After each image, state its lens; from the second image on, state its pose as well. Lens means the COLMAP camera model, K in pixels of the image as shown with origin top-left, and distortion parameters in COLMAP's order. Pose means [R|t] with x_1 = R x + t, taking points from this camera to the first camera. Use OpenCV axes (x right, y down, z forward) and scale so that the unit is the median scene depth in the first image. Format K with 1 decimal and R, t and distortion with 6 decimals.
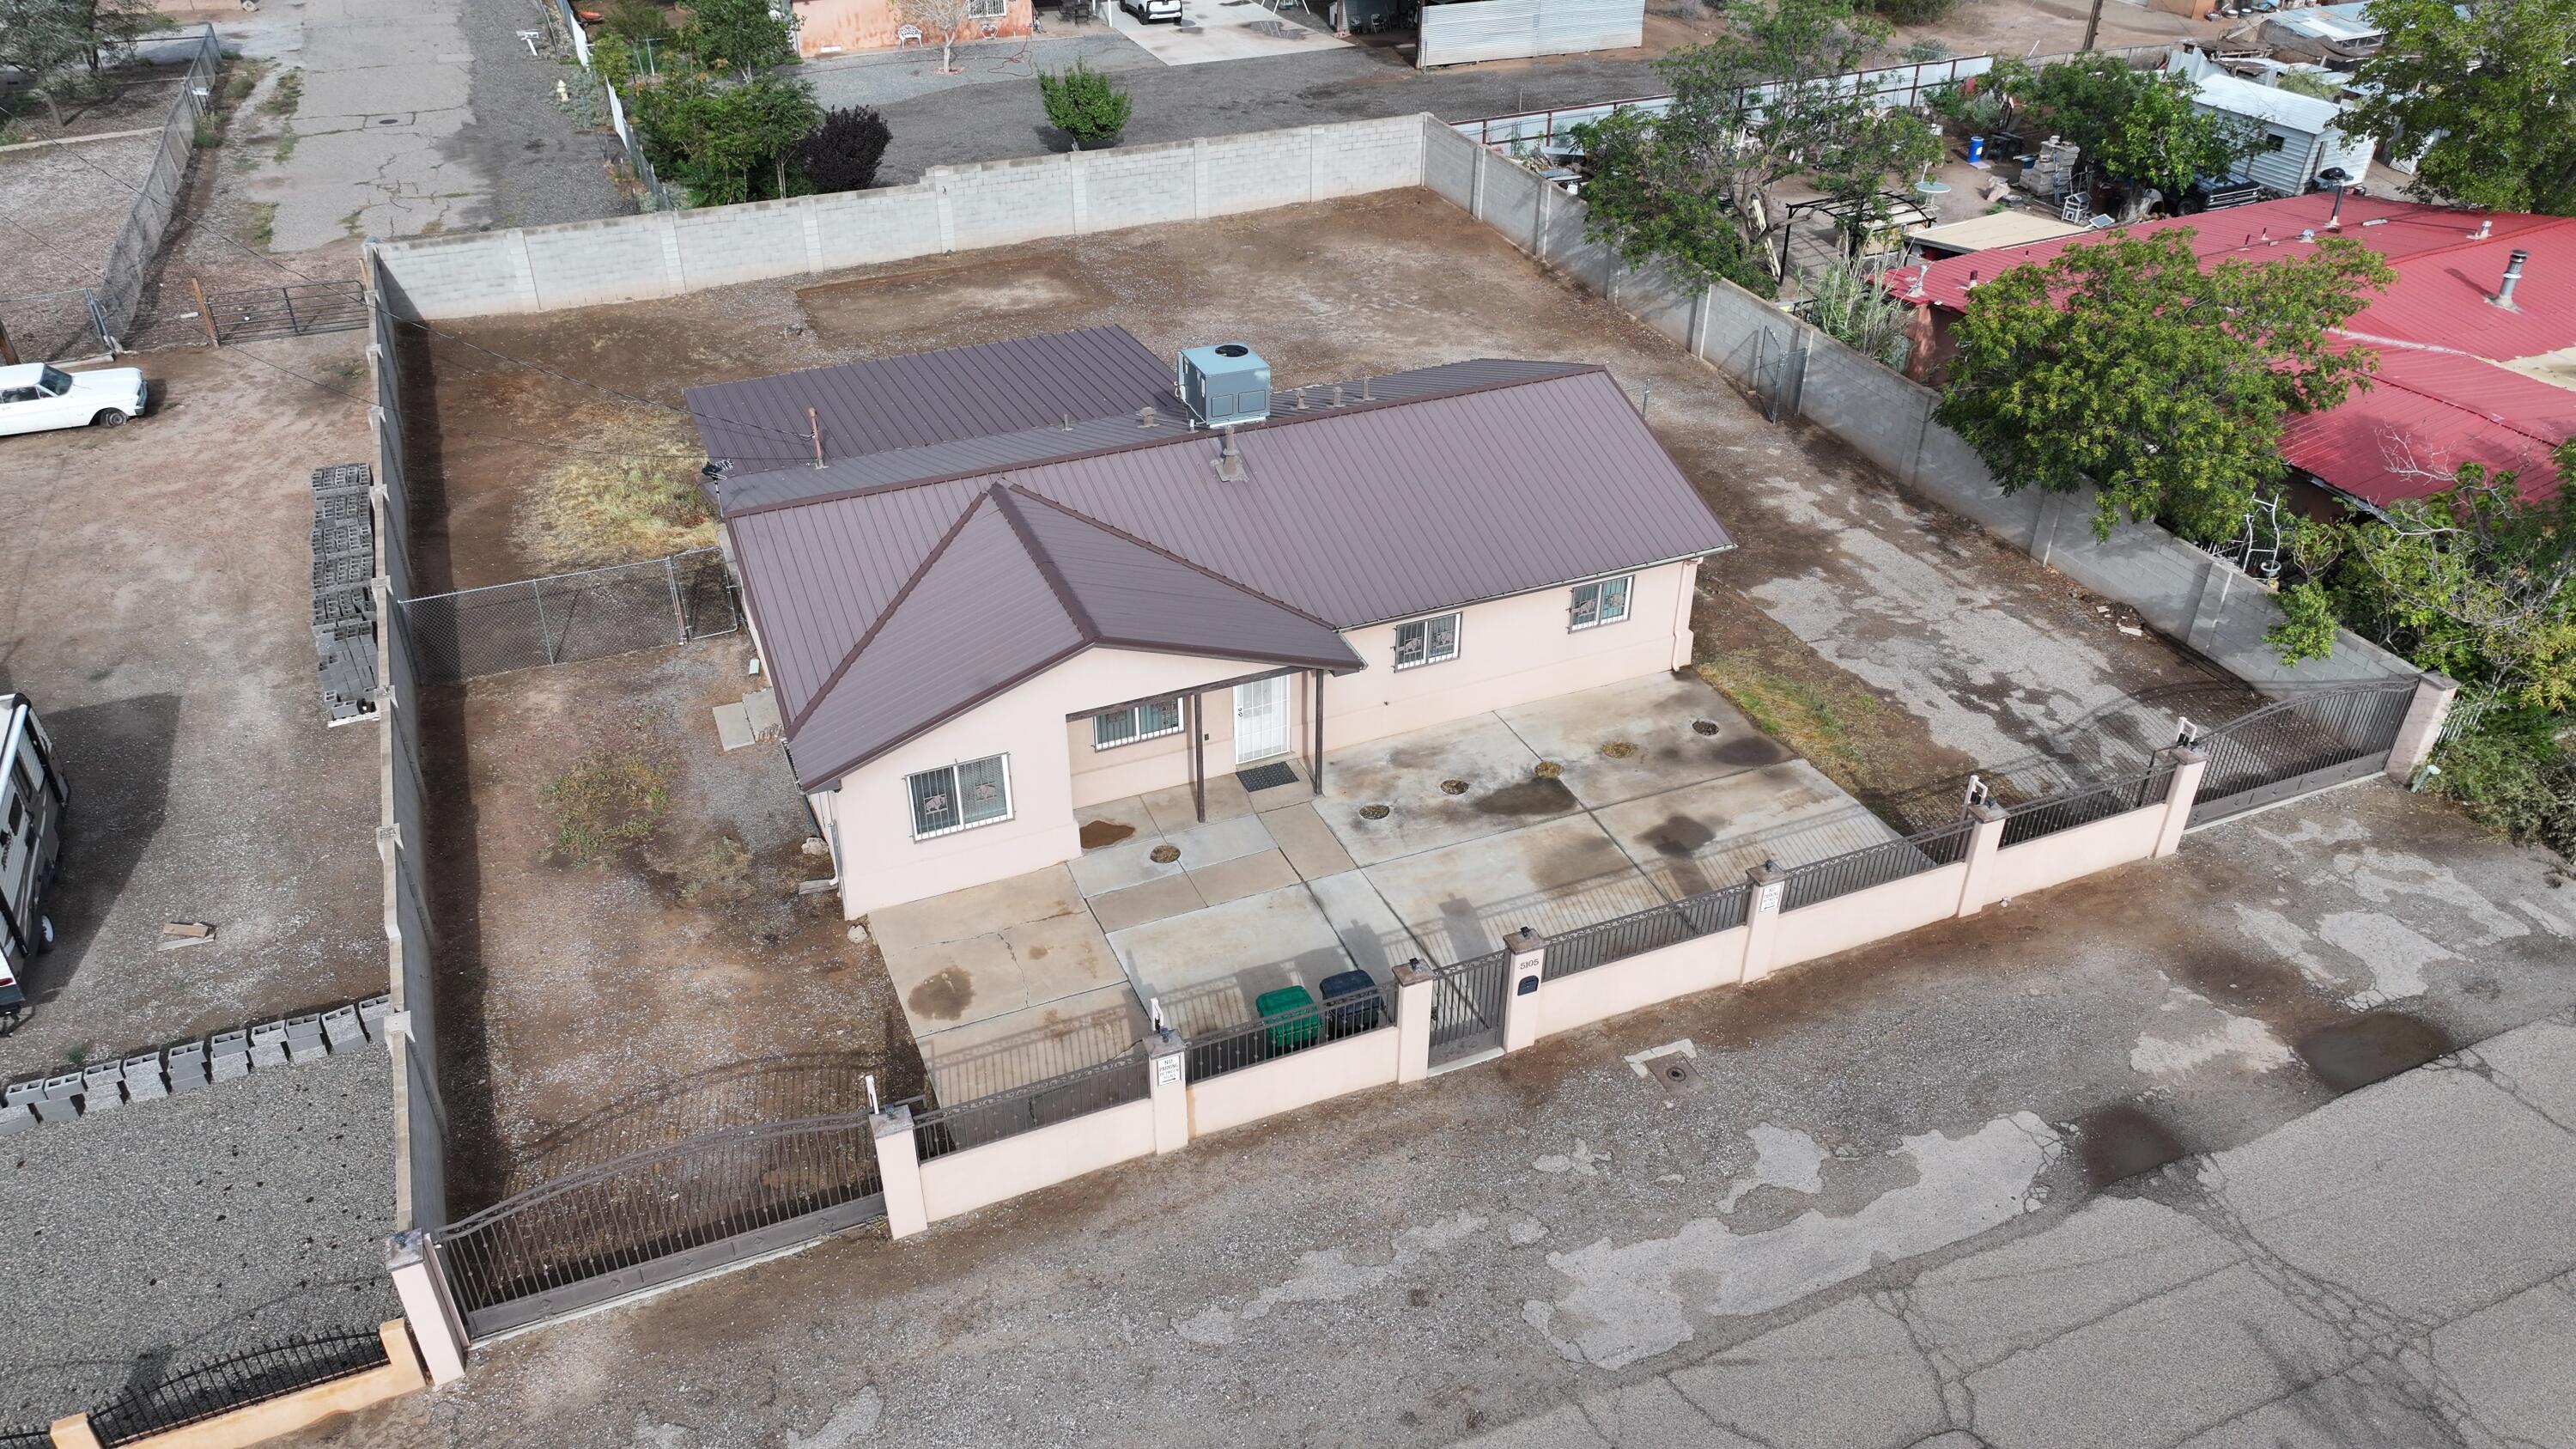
lens RADIAL K [[1827.5, 0, 1299.4], [0, 1827.5, 716.3], [0, 0, 1]] dist [0.001159, 0.018677]
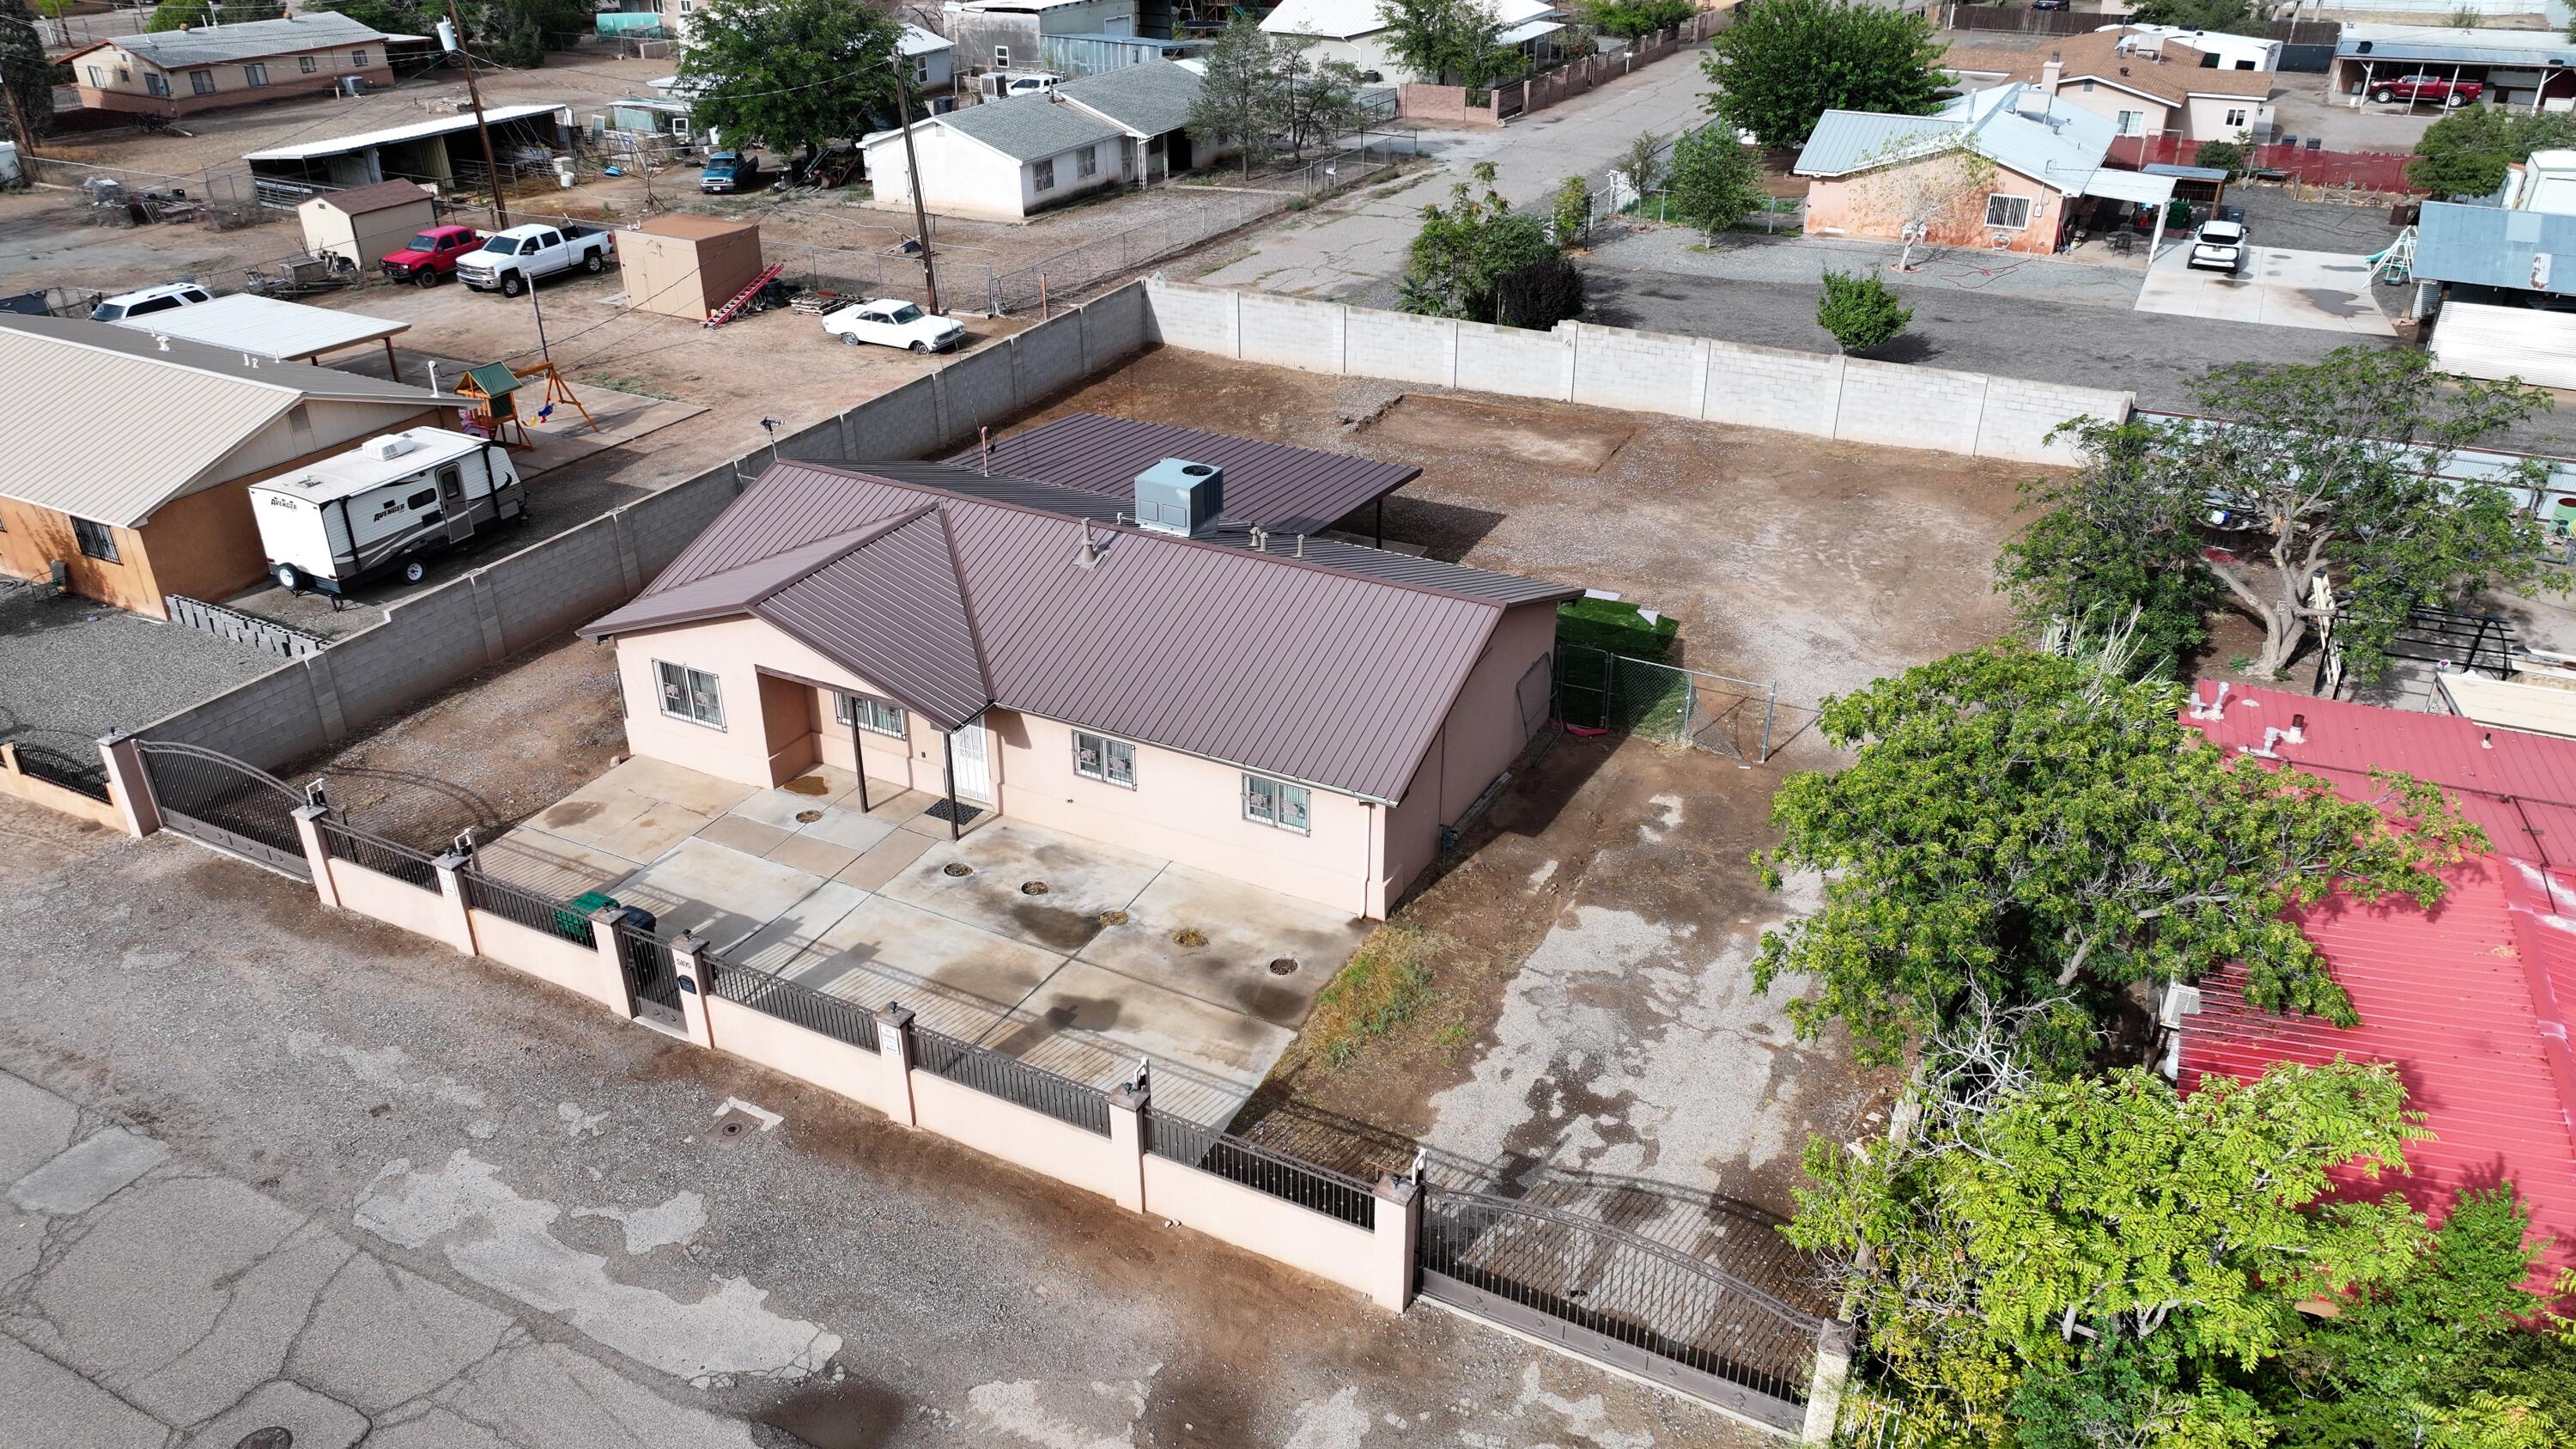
lens RADIAL K [[1879.5, 0, 1290.2], [0, 1879.5, 606.5], [0, 0, 1]] dist [0.000093, 0.000171]
pose [[0.638777, 0.311910, -0.703332, 1.031878], [-0.412201, 0.910616, 0.029468, -0.233301], [0.649657, 0.271090, 0.710251, 0.338698]]
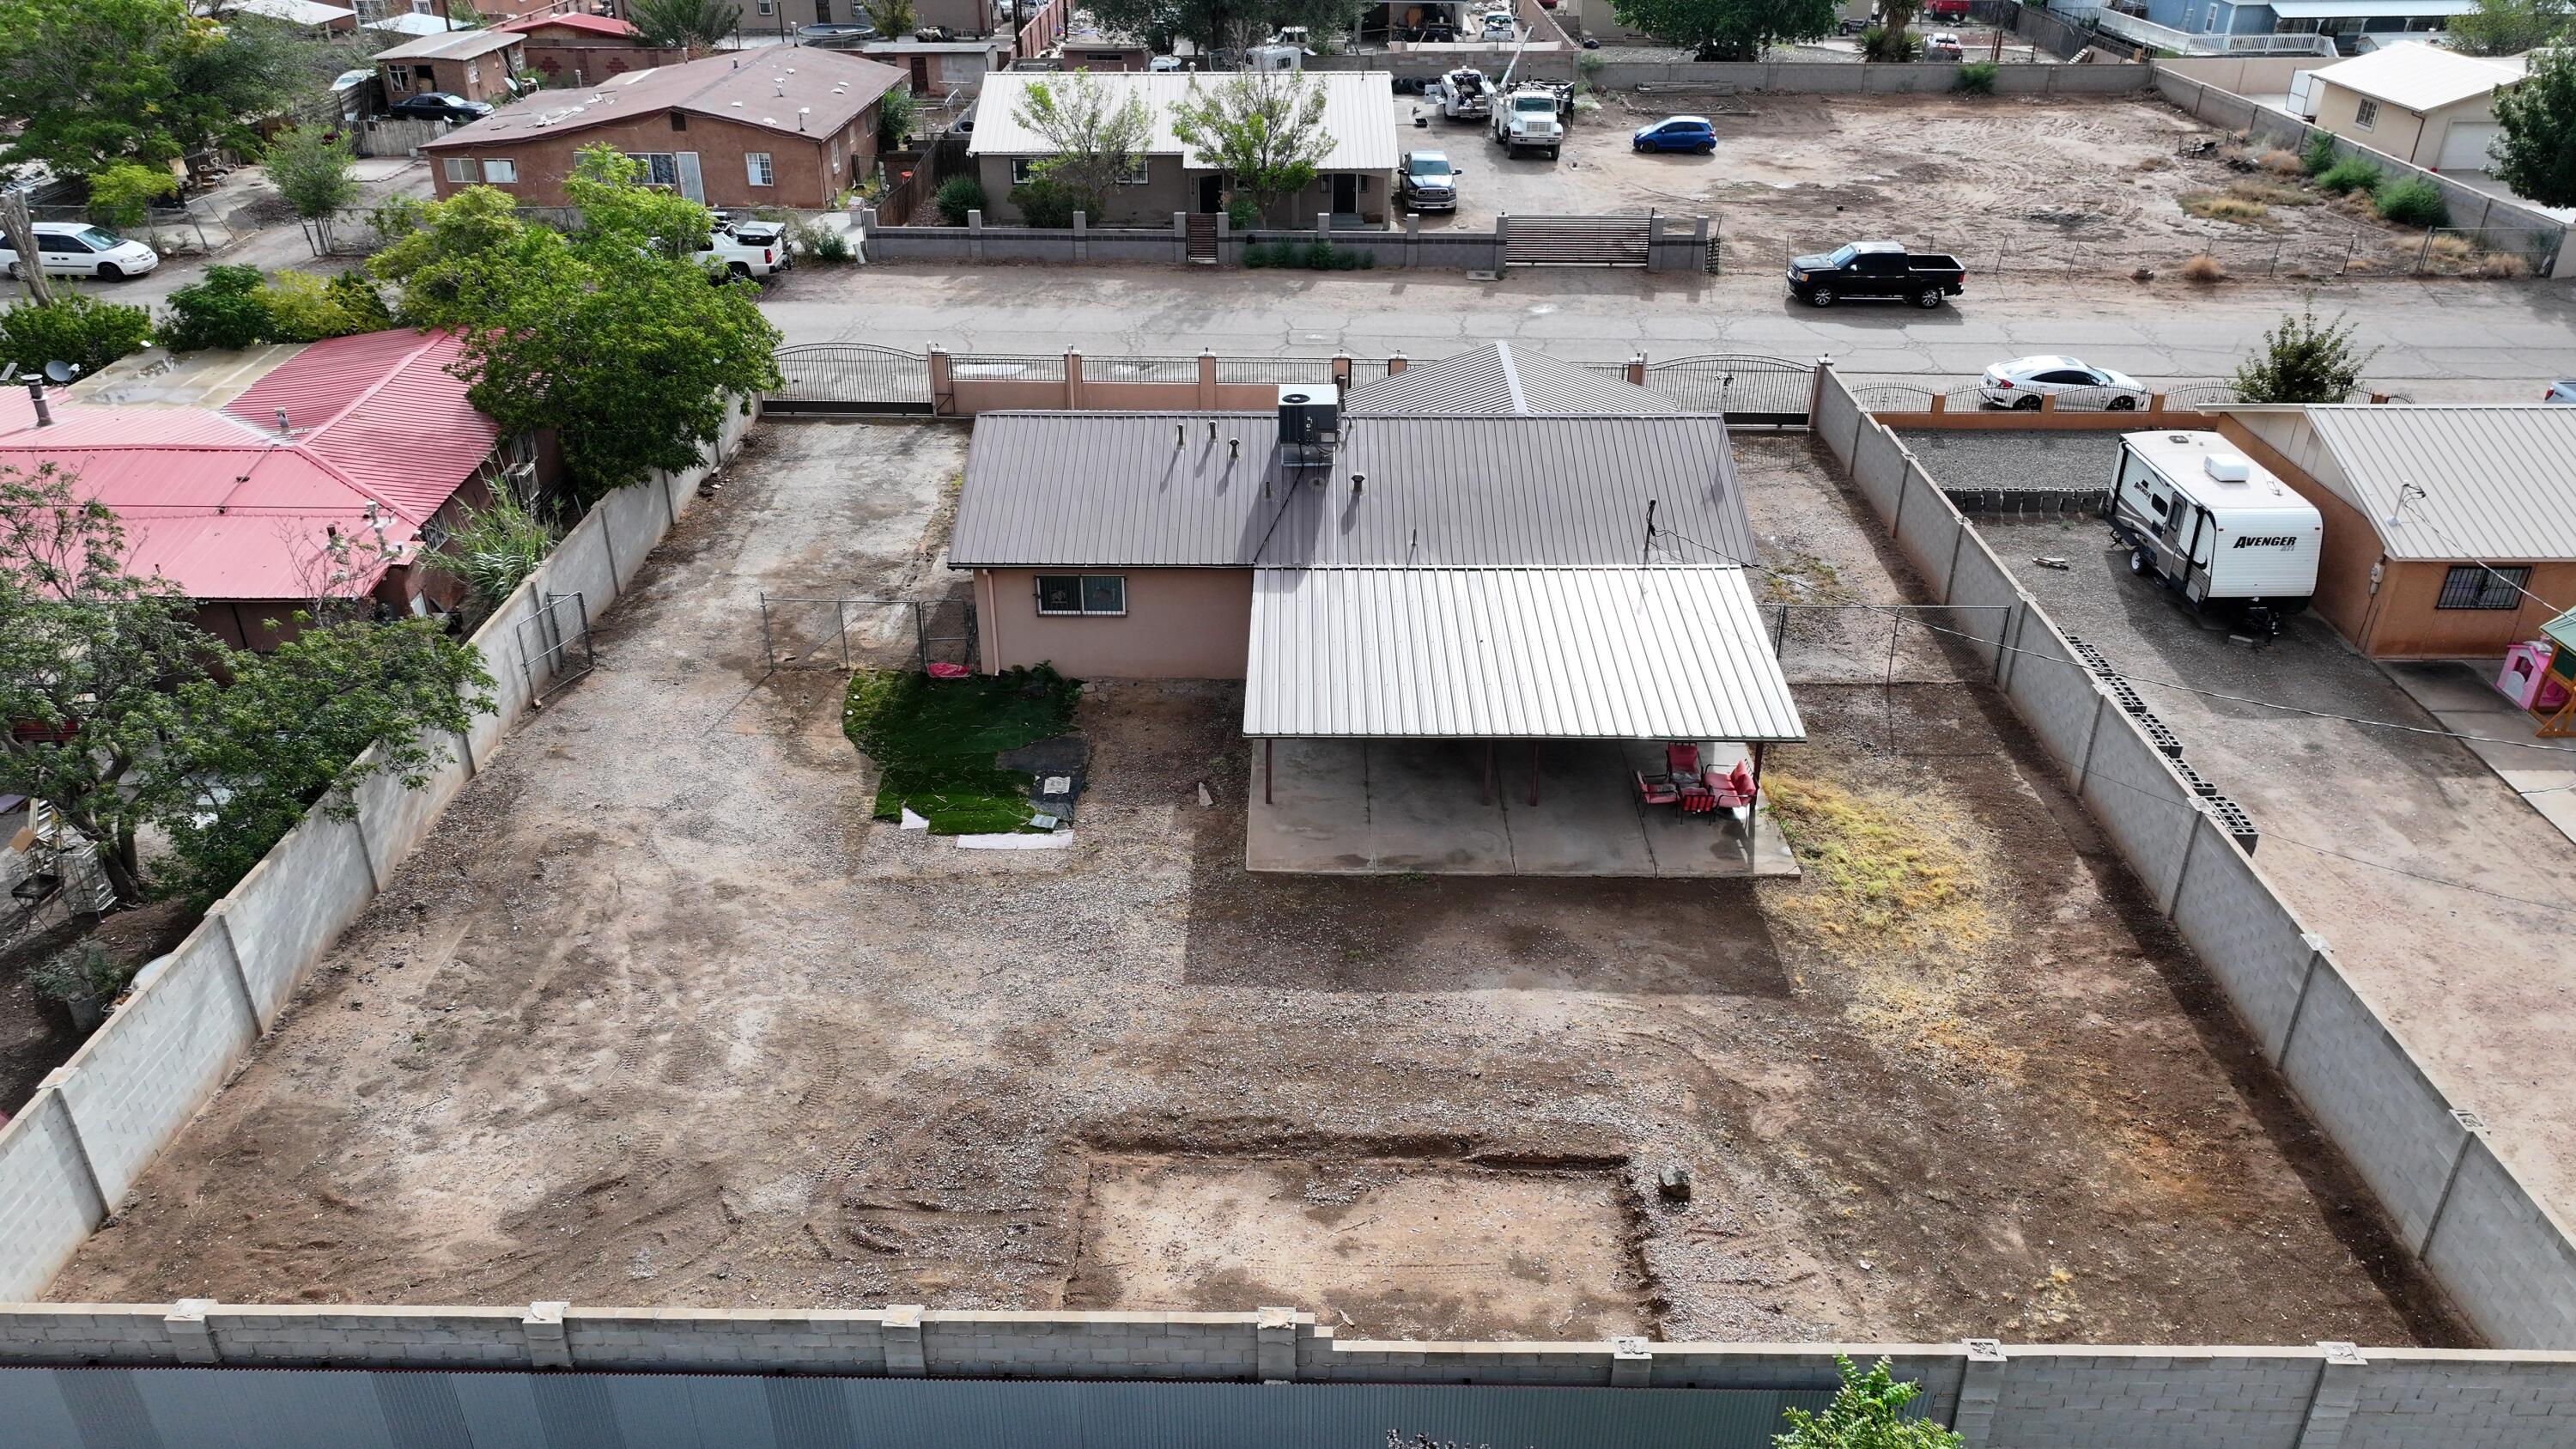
lens RADIAL K [[1827.5, 0, 1299.4], [0, 1827.5, 716.3], [0, 0, 1]] dist [0.001159, 0.018677]
pose [[-0.915002, -0.197075, 0.352040, -0.621737], [0.212683, 0.505866, 0.835982, -1.363131], [-0.342837, 0.839798, -0.420954, 2.117012]]
